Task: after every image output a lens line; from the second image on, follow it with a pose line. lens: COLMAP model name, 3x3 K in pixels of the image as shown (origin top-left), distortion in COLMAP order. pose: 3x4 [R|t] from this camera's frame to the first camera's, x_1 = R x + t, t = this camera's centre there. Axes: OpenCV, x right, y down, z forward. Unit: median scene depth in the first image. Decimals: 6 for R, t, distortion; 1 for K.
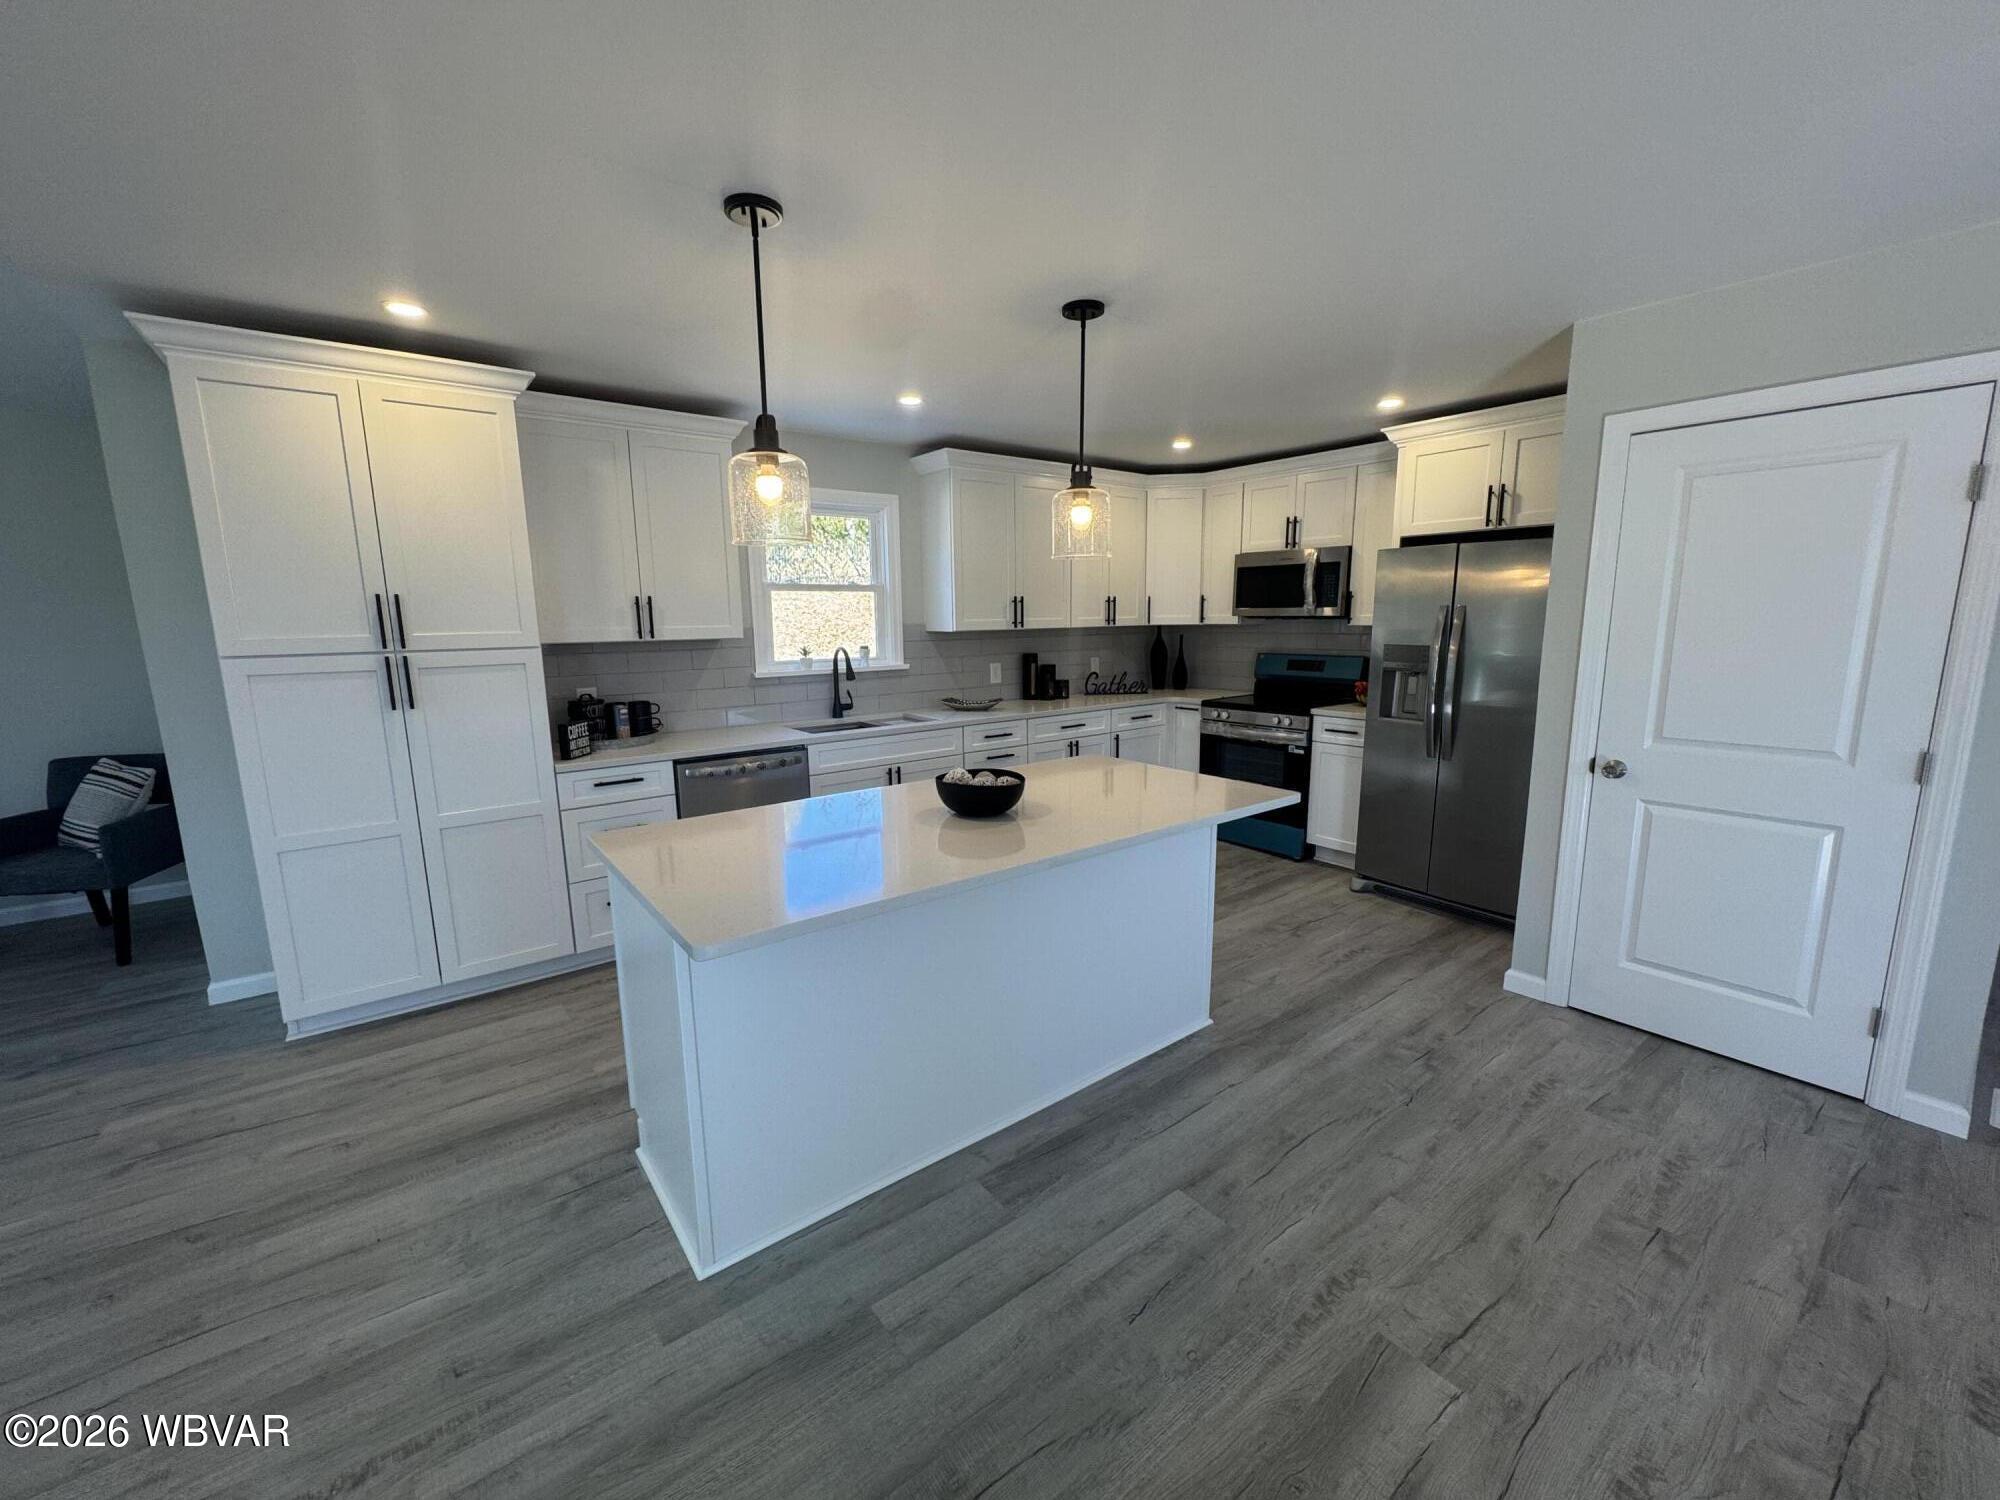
lens RADIAL K [[792.1, 0, 1003.1], [0, 792.1, 754.4], [0, 0, 1]] dist [-0.004890, -0.000338]
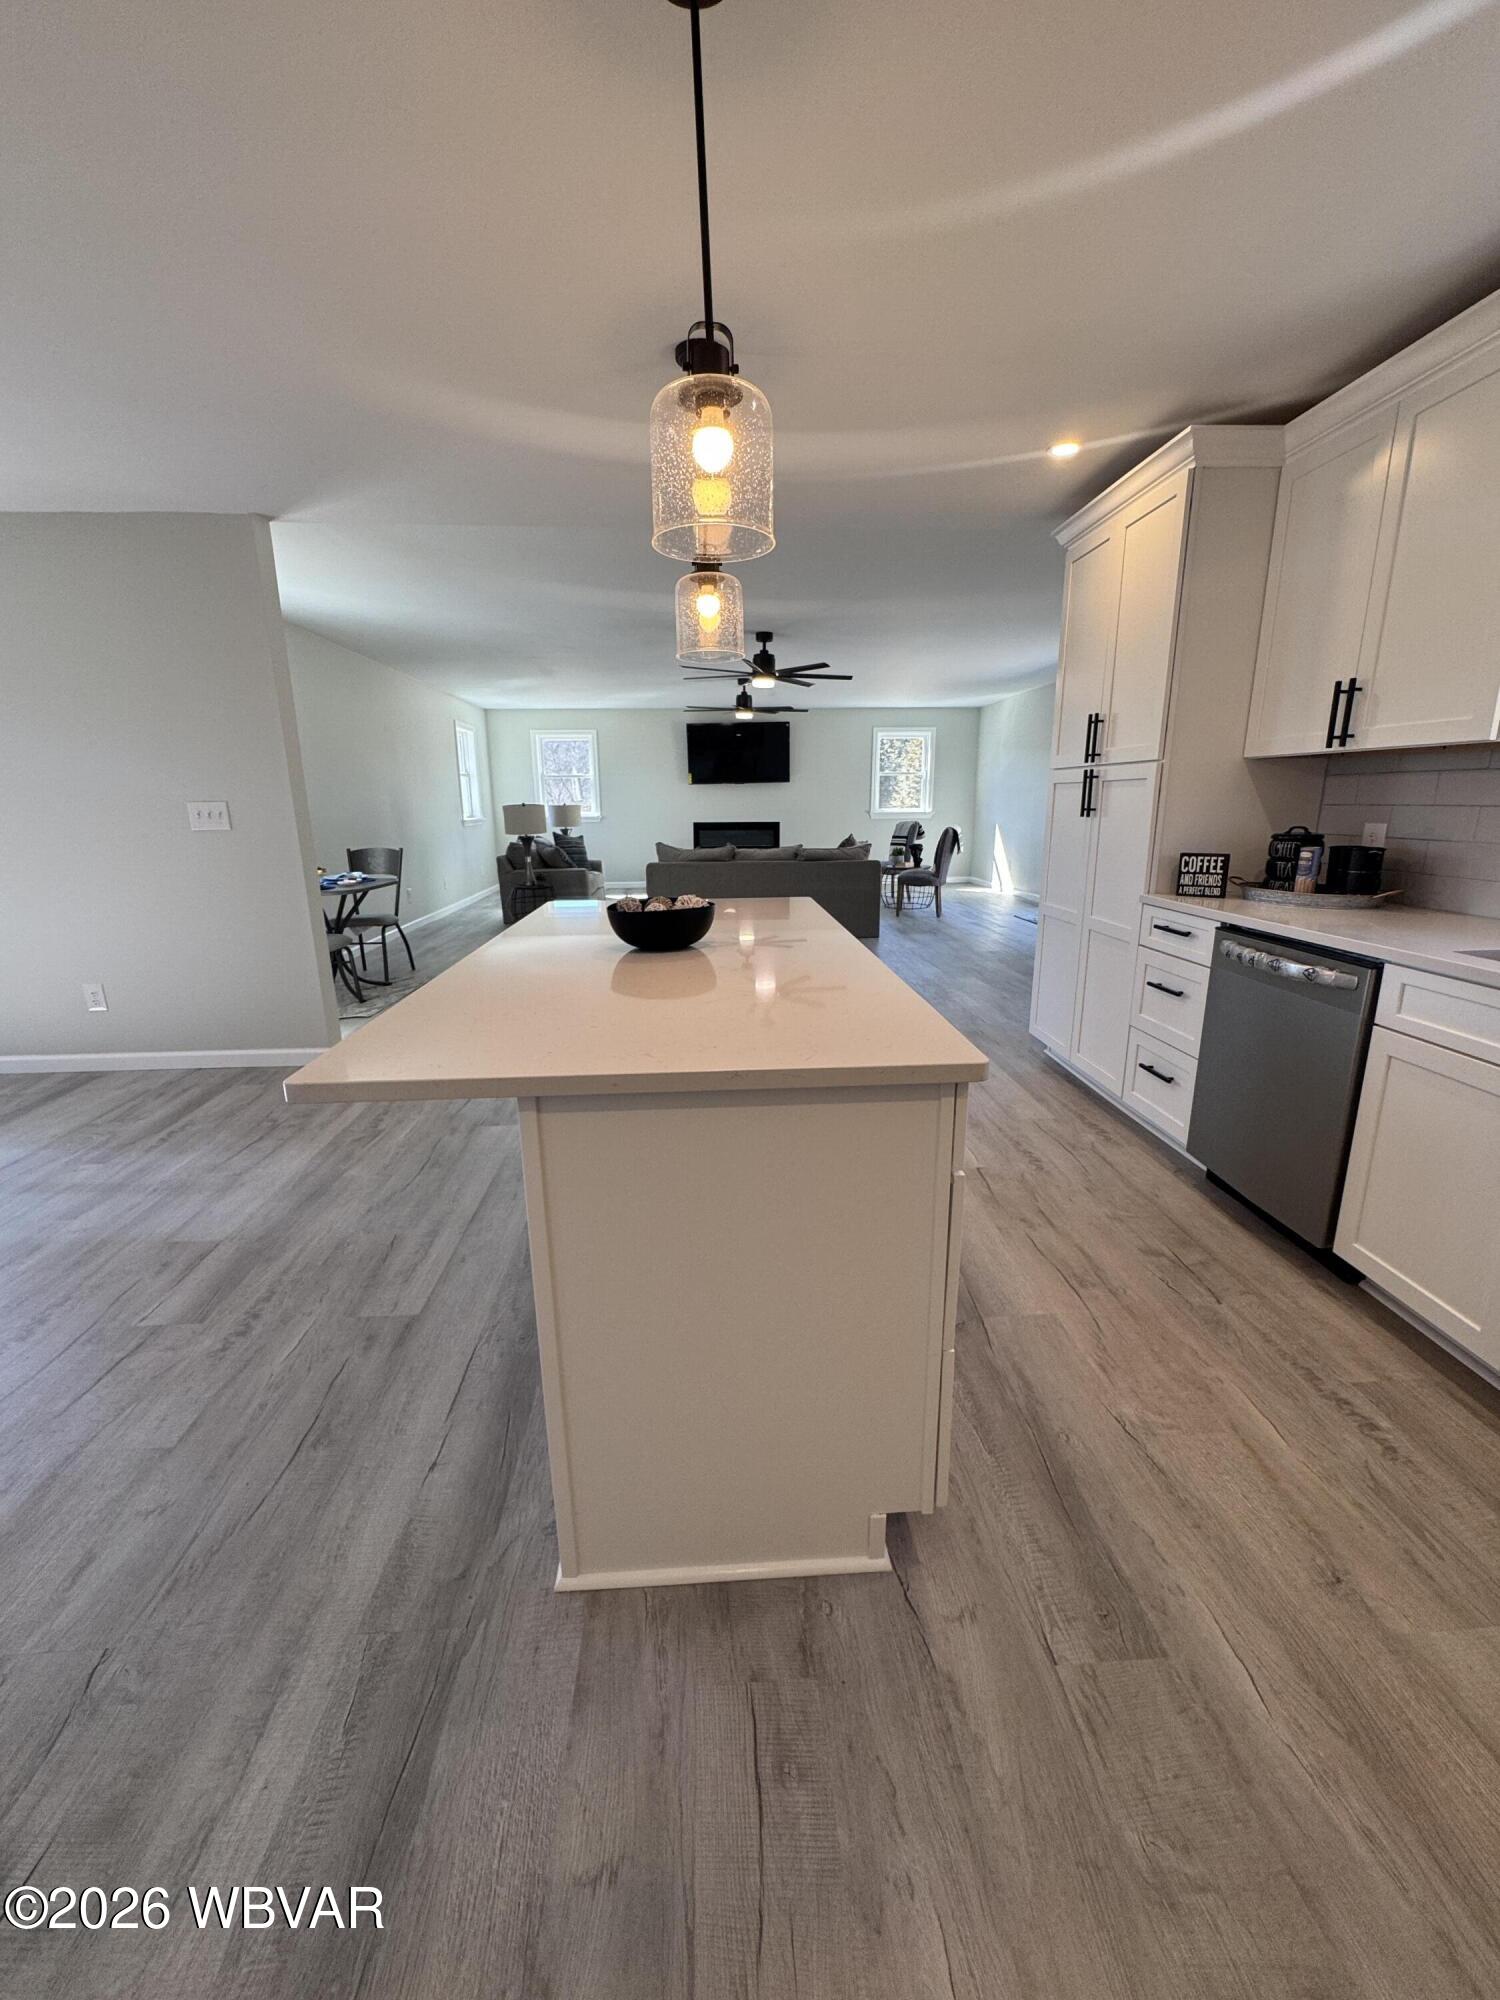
lens RADIAL K [[792.1, 0, 745.3], [0, 792.1, 1001.0], [0, 0, 1]] dist [-0.004890, -0.000338]
pose [[-0.566443, 0.220828, -0.793963, 0.645033], [-0.126018, 0.928889, 0.348261, -0.189886], [0.814409, 0.297323, -0.498334, 1.607820]]
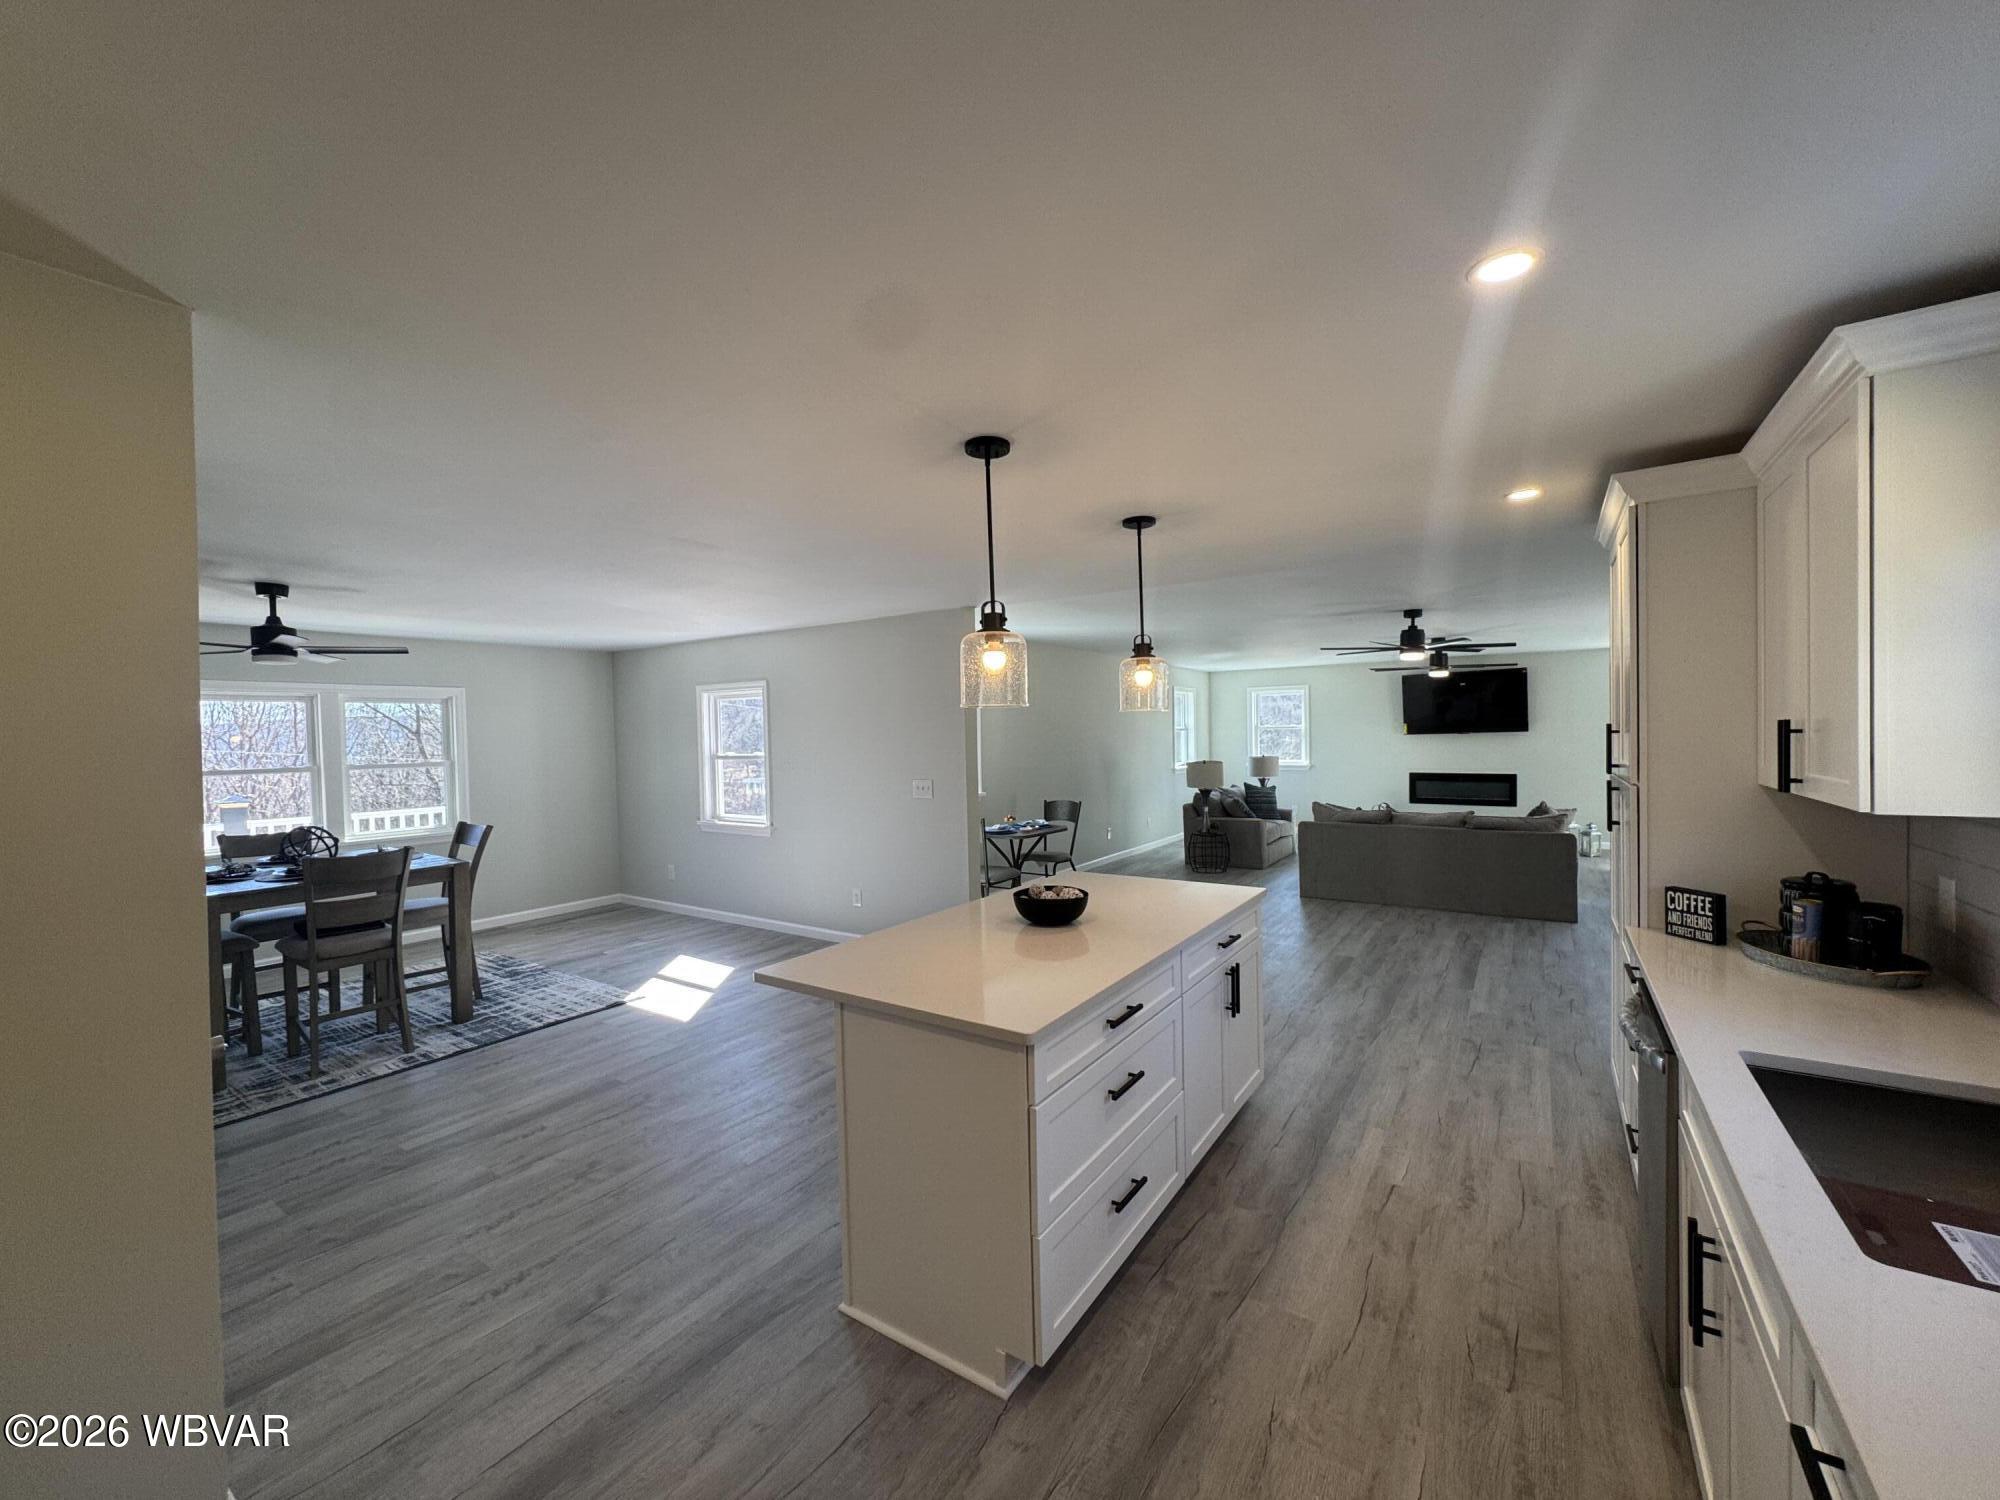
lens RADIAL K [[792.1, 0, 1003.2], [0, 792.1, 750.8], [0, 0, 1]] dist [-0.004890, -0.000338]
pose [[-0.948282, 0.037527, -0.315203, 0.442354], [-0.023894, 0.981731, 0.188767, -0.440826], [0.316528, 0.186536, -0.930061, 2.193079]]
